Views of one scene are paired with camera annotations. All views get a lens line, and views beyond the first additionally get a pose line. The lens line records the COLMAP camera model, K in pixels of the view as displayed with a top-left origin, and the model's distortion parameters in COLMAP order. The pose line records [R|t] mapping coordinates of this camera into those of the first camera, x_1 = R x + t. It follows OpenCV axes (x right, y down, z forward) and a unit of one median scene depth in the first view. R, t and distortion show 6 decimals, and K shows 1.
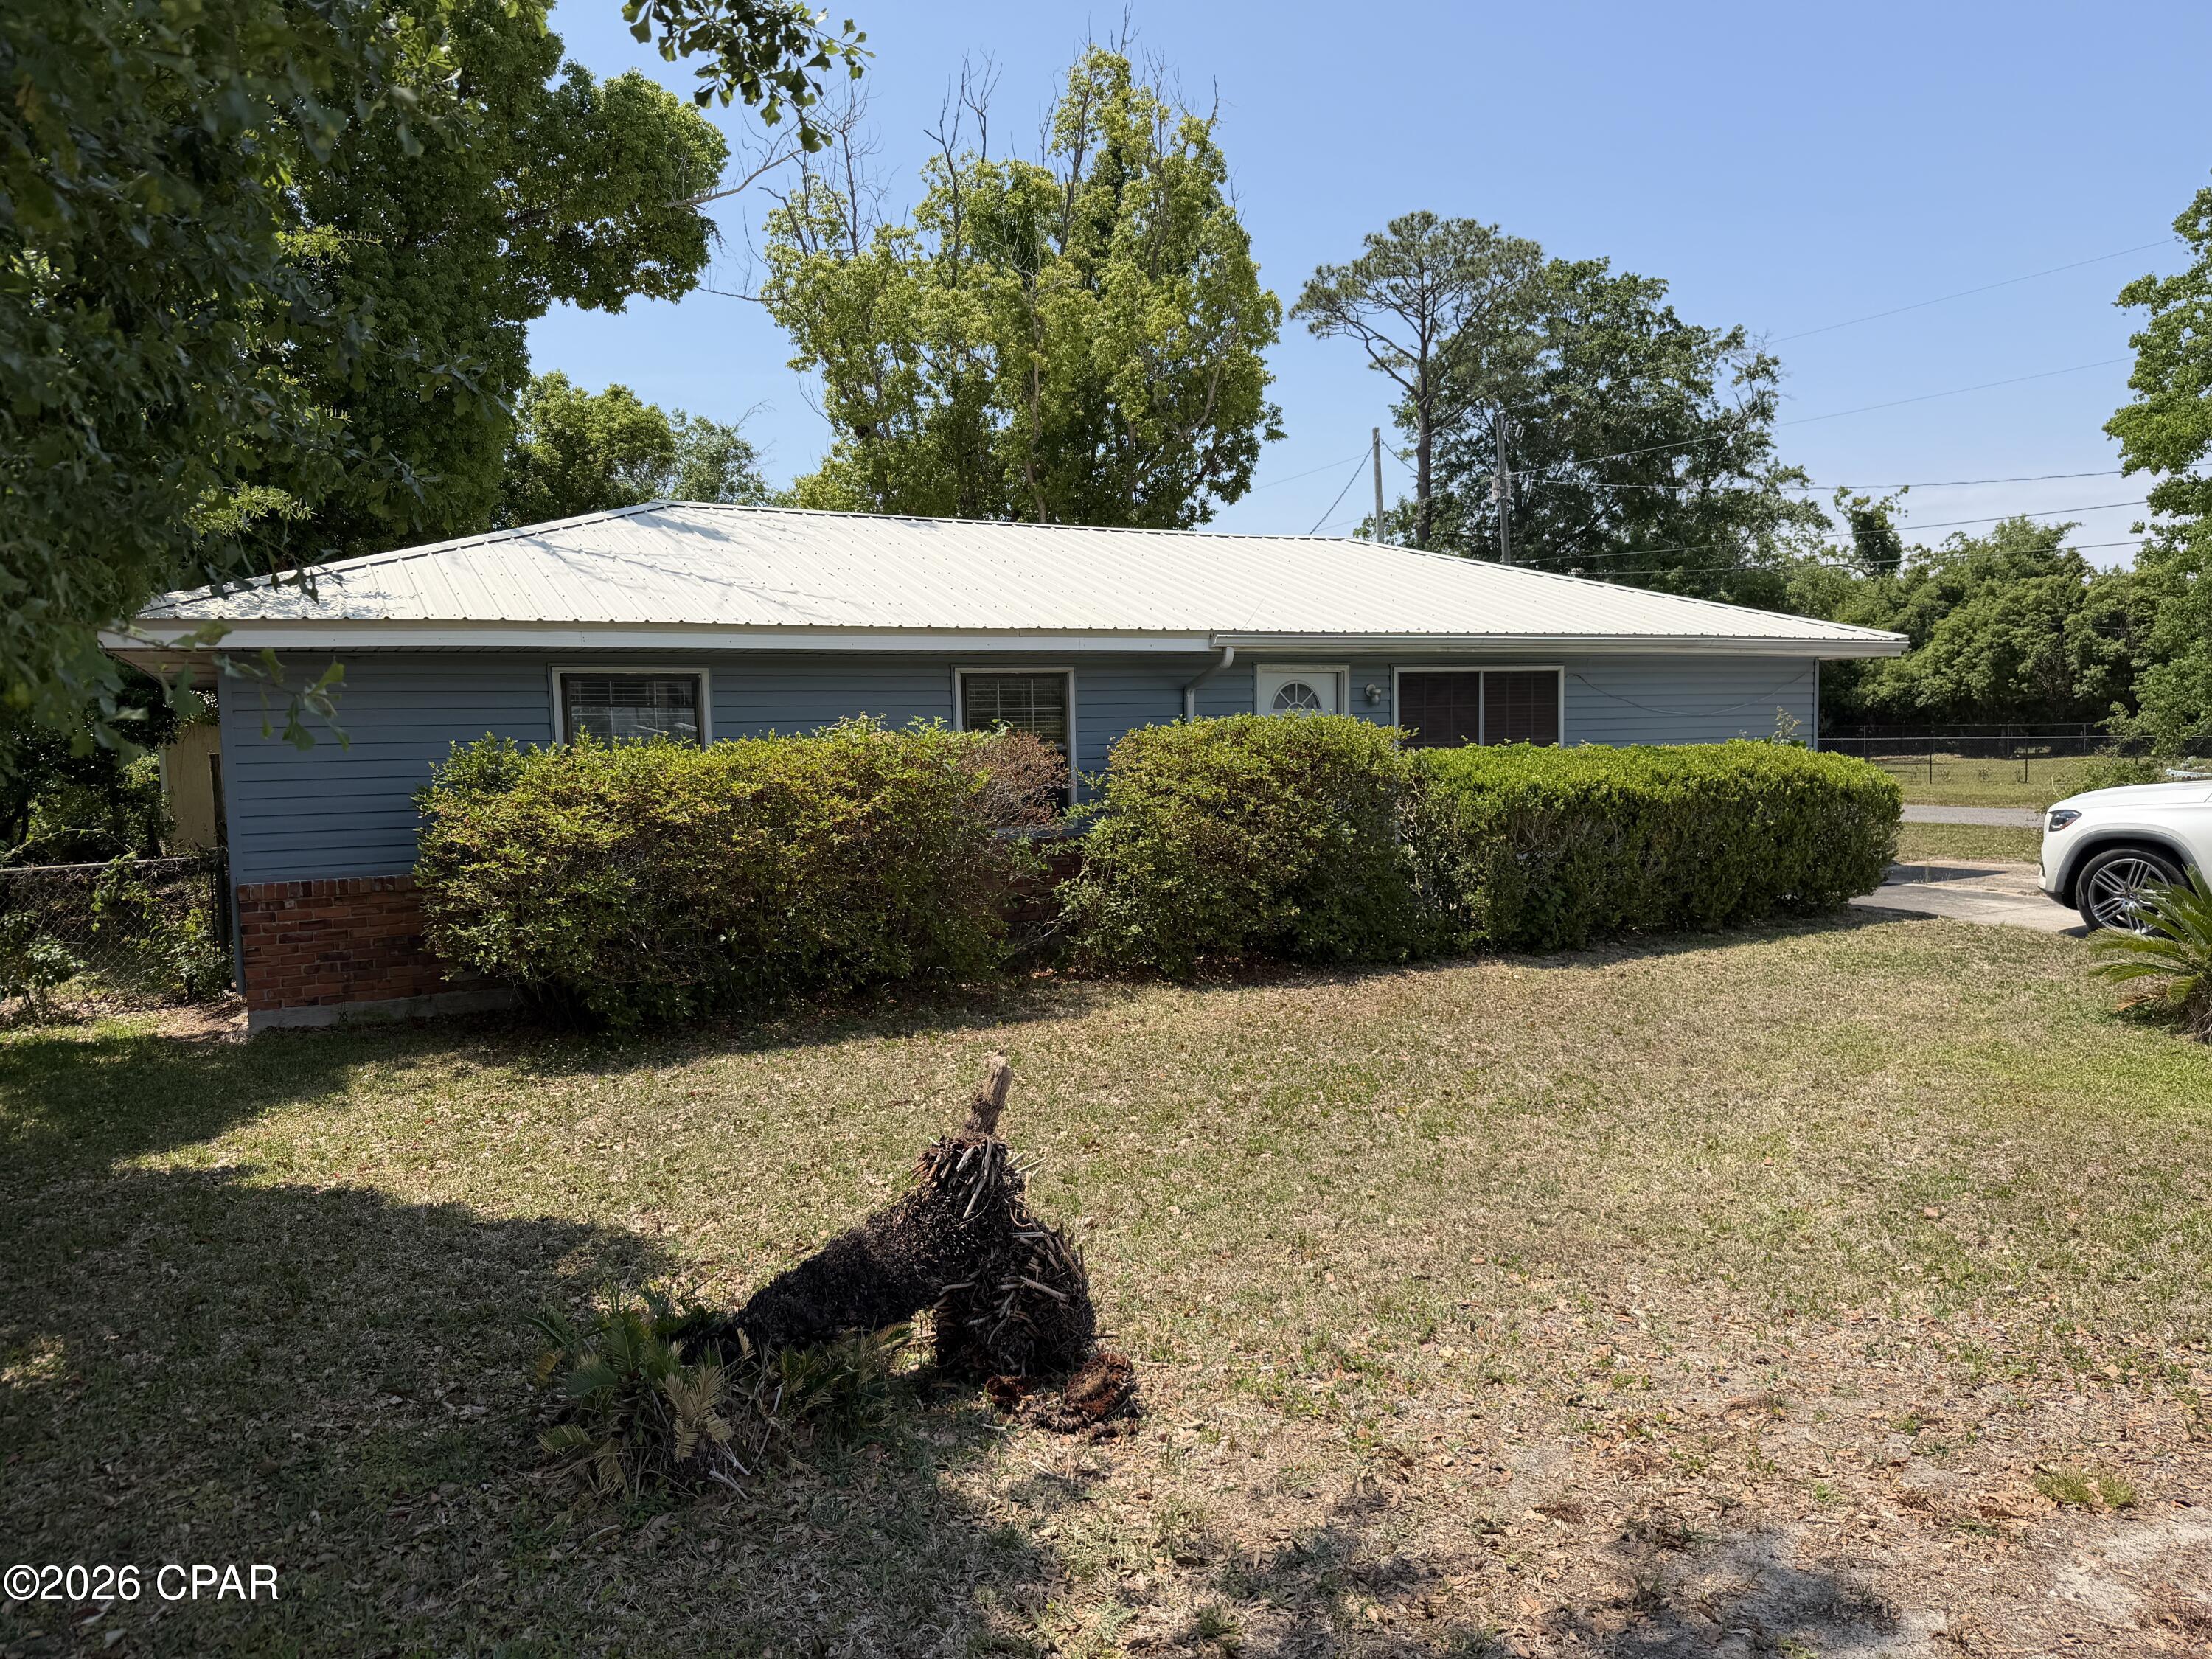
lens RADIAL K [[1549.8, 0, 1104.5], [0, 1549.8, 851.2], [0, 0, 1]] dist [0.126251, -0.224242]
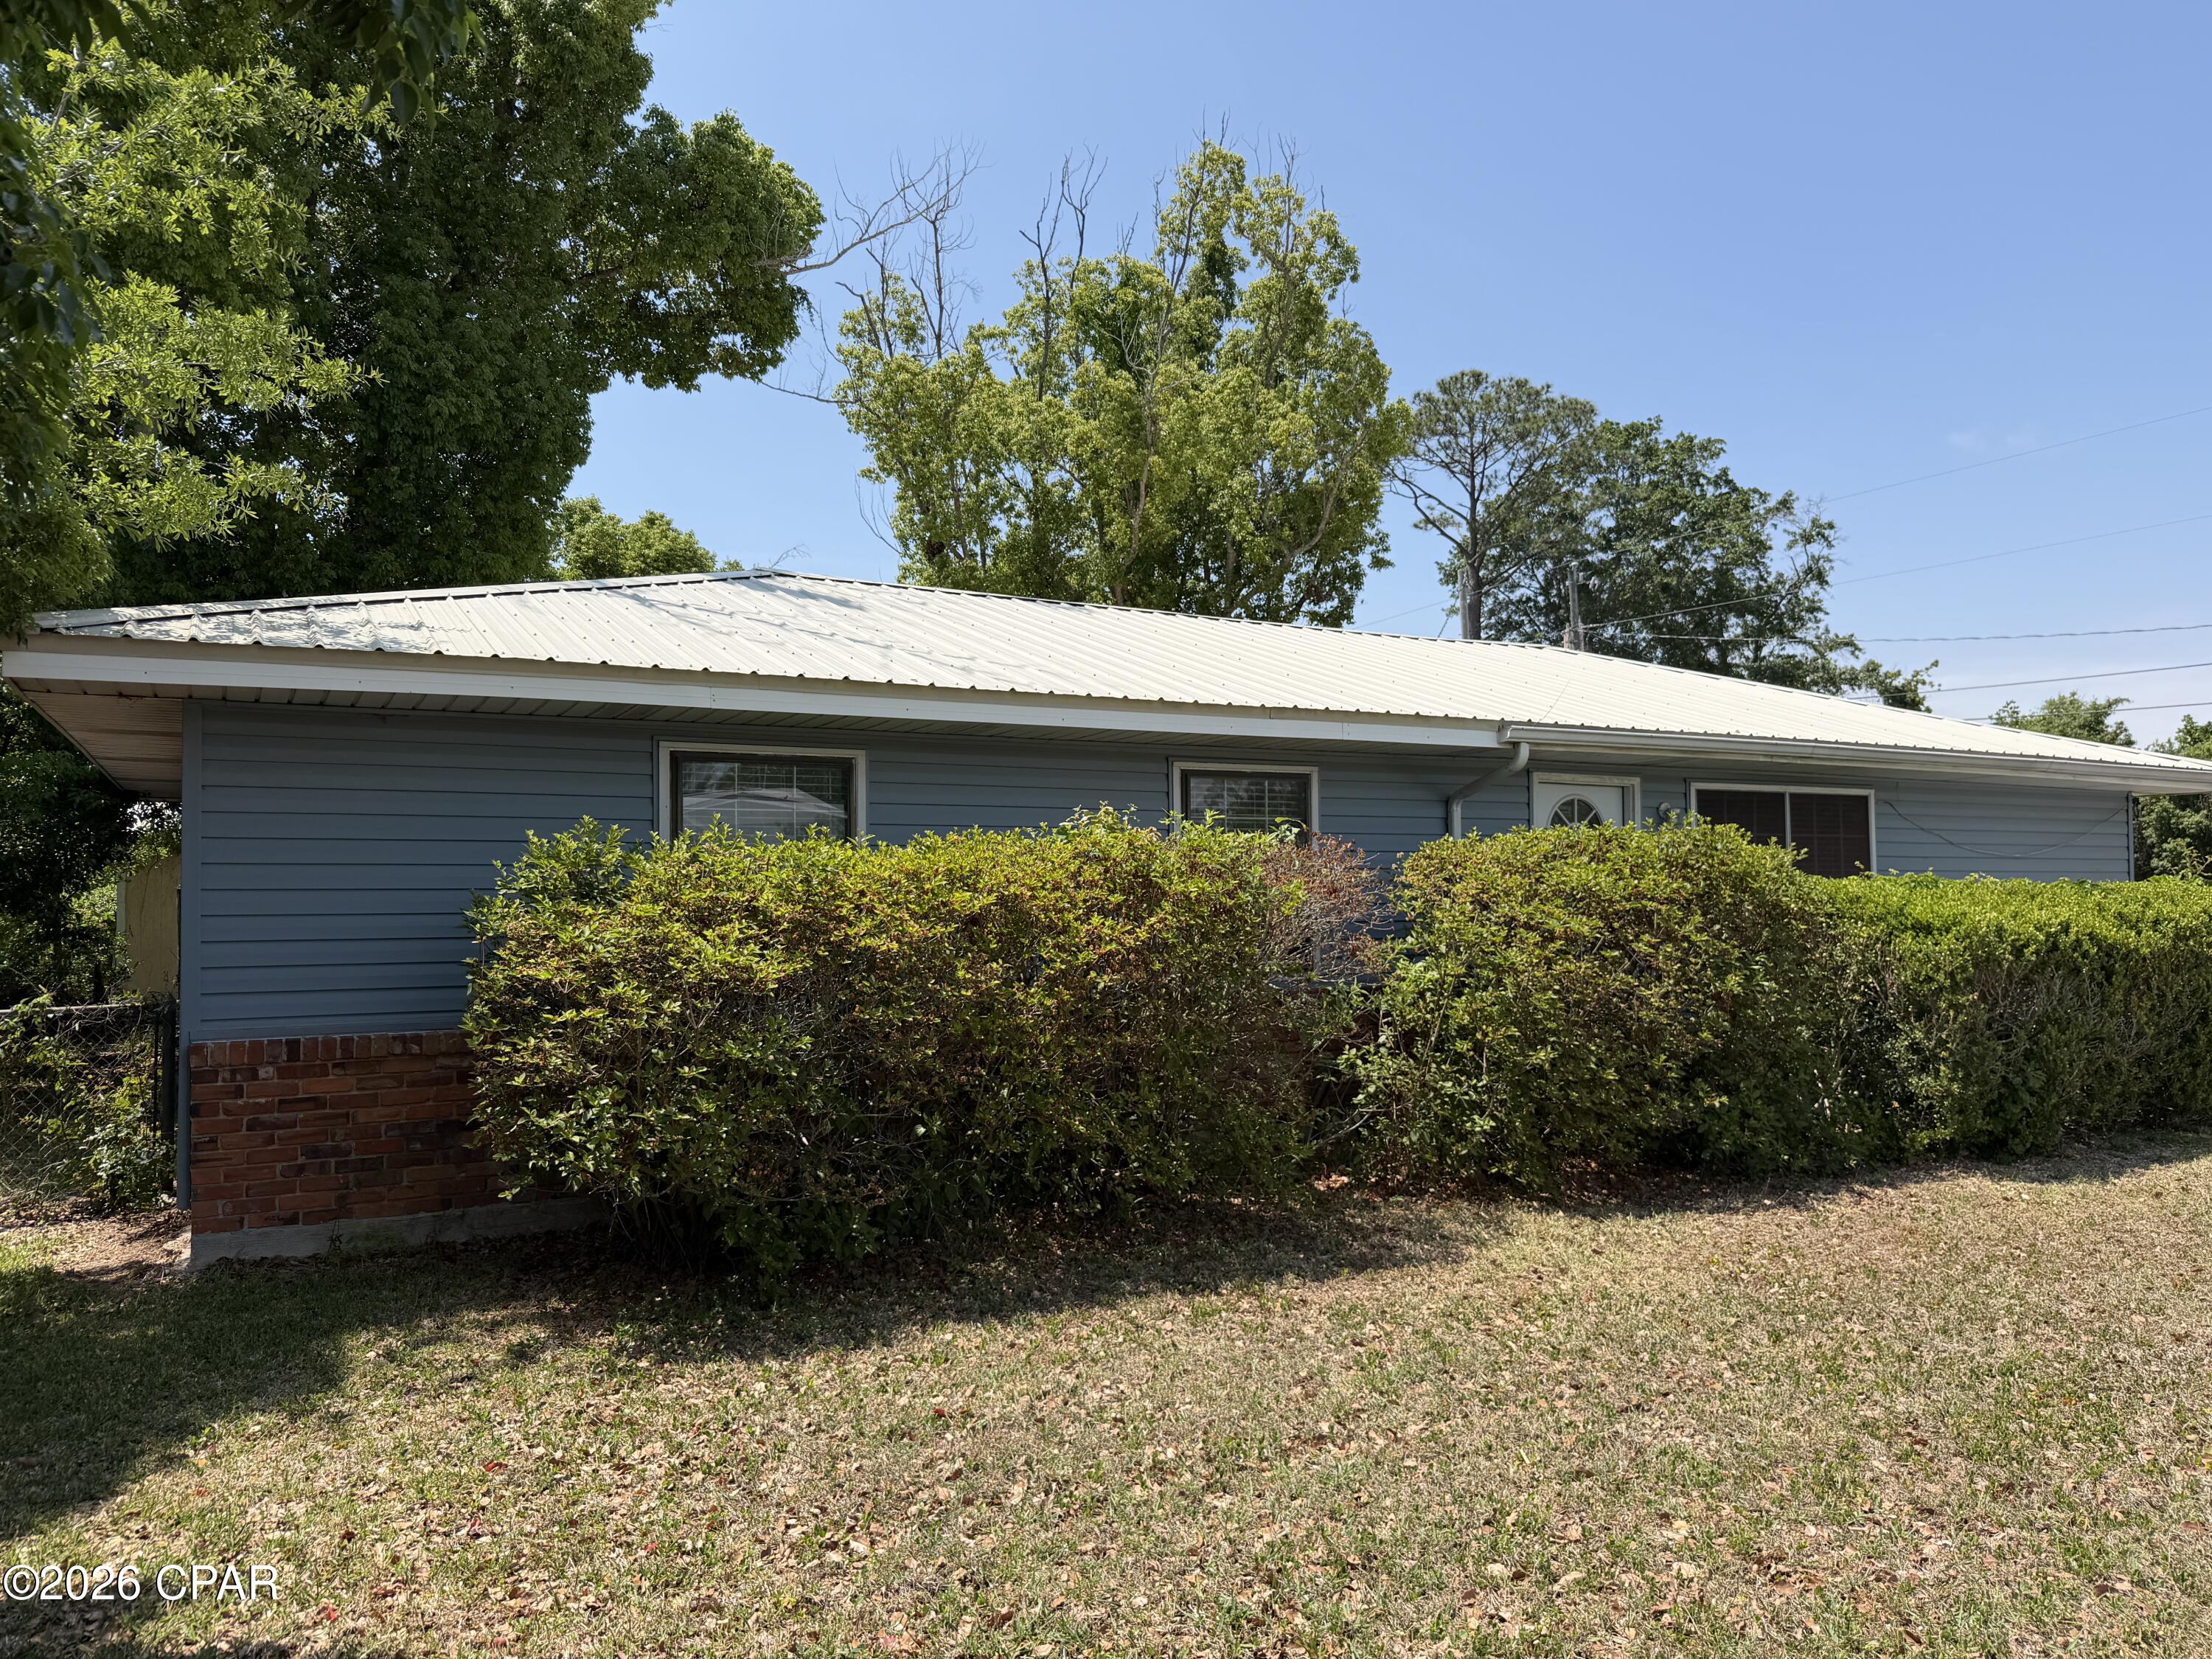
lens RADIAL K [[1550.4, 0, 1109.8], [0, 1550.4, 841.5], [0, 0, 1]] dist [0.080568, -0.120930]
pose [[0.999789, 0.013232, 0.015726, -0.095332], [-0.011319, 0.993178, -0.116058, 0.005342], [-0.017154, 0.115856, 0.993118, 0.178888]]
